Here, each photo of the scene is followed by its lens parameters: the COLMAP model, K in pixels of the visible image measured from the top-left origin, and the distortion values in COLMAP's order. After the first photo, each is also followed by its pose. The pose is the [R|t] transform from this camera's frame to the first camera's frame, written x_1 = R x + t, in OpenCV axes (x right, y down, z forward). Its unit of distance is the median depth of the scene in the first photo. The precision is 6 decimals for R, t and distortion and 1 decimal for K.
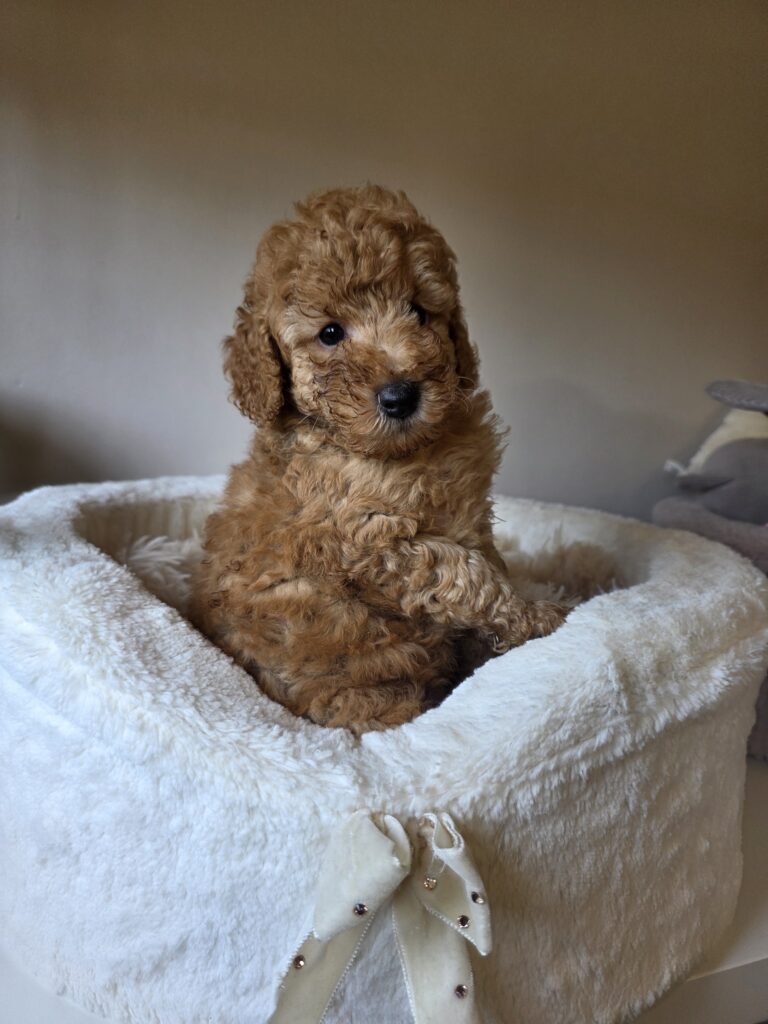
lens RADIAL K [[700.8, 0, 357.9], [0, 700.8, 521.7], [0, 0, 1]] dist [-0.003790, 0.001059]
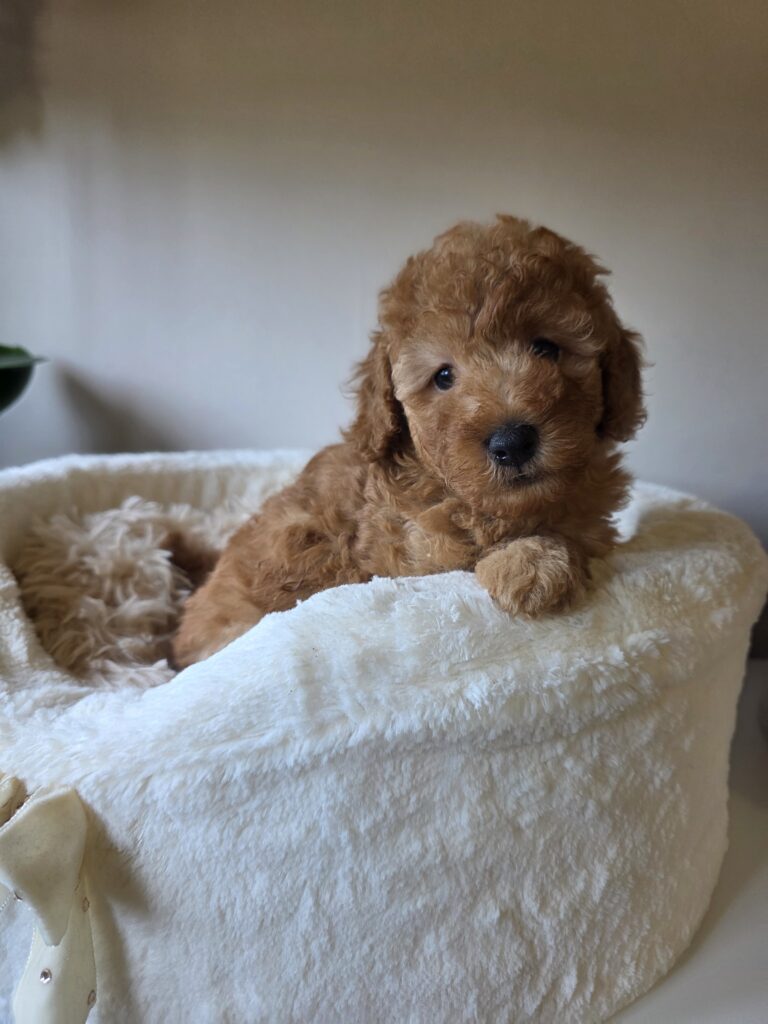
lens RADIAL K [[700.8, 0, 420.6], [0, 700.8, 523.9], [0, 0, 1]] dist [-0.003790, 0.001059]
pose [[0.909315, 0.046618, -0.413489, 0.825453], [-0.043906, 0.998907, 0.016064, 0.035093], [0.413786, 0.003547, 0.910367, 0.318779]]
